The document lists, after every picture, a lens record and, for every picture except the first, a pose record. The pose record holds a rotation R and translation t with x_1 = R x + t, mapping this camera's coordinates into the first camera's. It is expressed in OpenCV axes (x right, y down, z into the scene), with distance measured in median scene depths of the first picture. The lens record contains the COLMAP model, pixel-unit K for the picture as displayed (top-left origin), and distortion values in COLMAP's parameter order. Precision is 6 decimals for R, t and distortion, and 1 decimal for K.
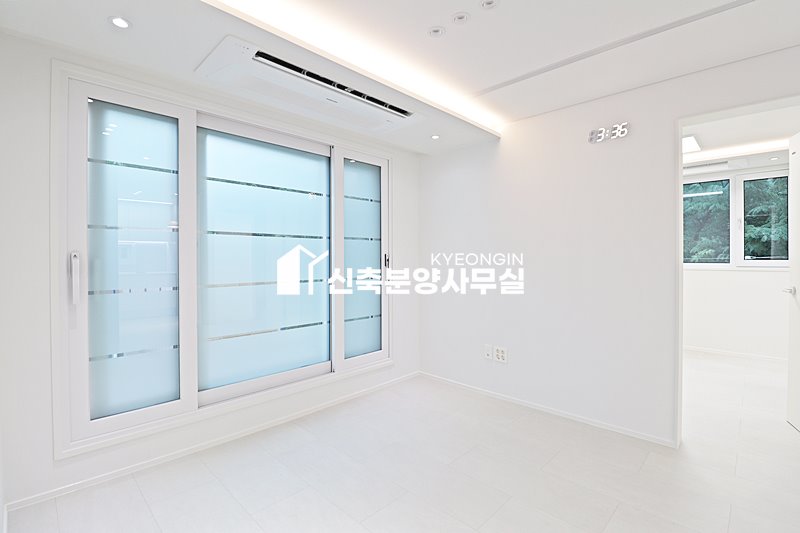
lens RADIAL K [[369.1, 0, 400.6], [0, 369.1, 259.1], [0, 0, 1]] dist [-0.008954, -0.009352]
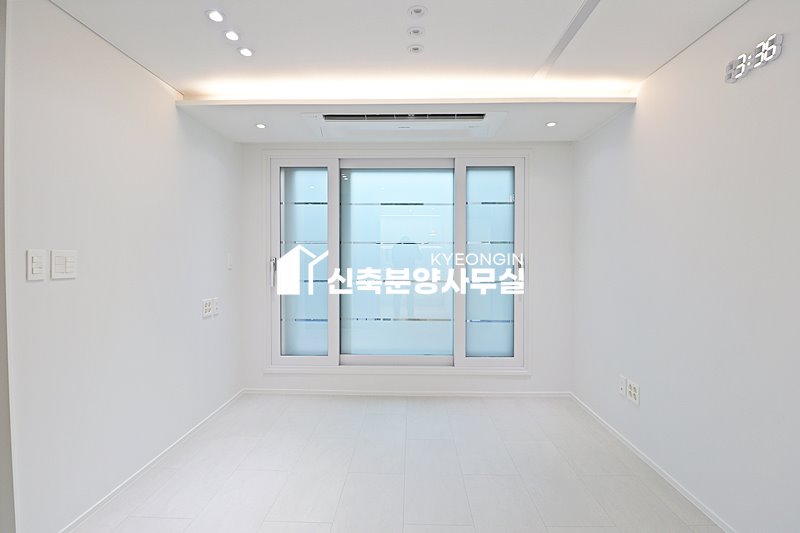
lens RADIAL K [[369.1, 0, 401.9], [0, 369.1, 264.2], [0, 0, 1]] dist [-0.008954, -0.009352]
pose [[0.681005, 0.016416, -0.732095, 0.526966], [-0.005705, 0.999837, 0.017113, -0.013597], [0.732257, -0.007477, 0.680988, 0.153343]]
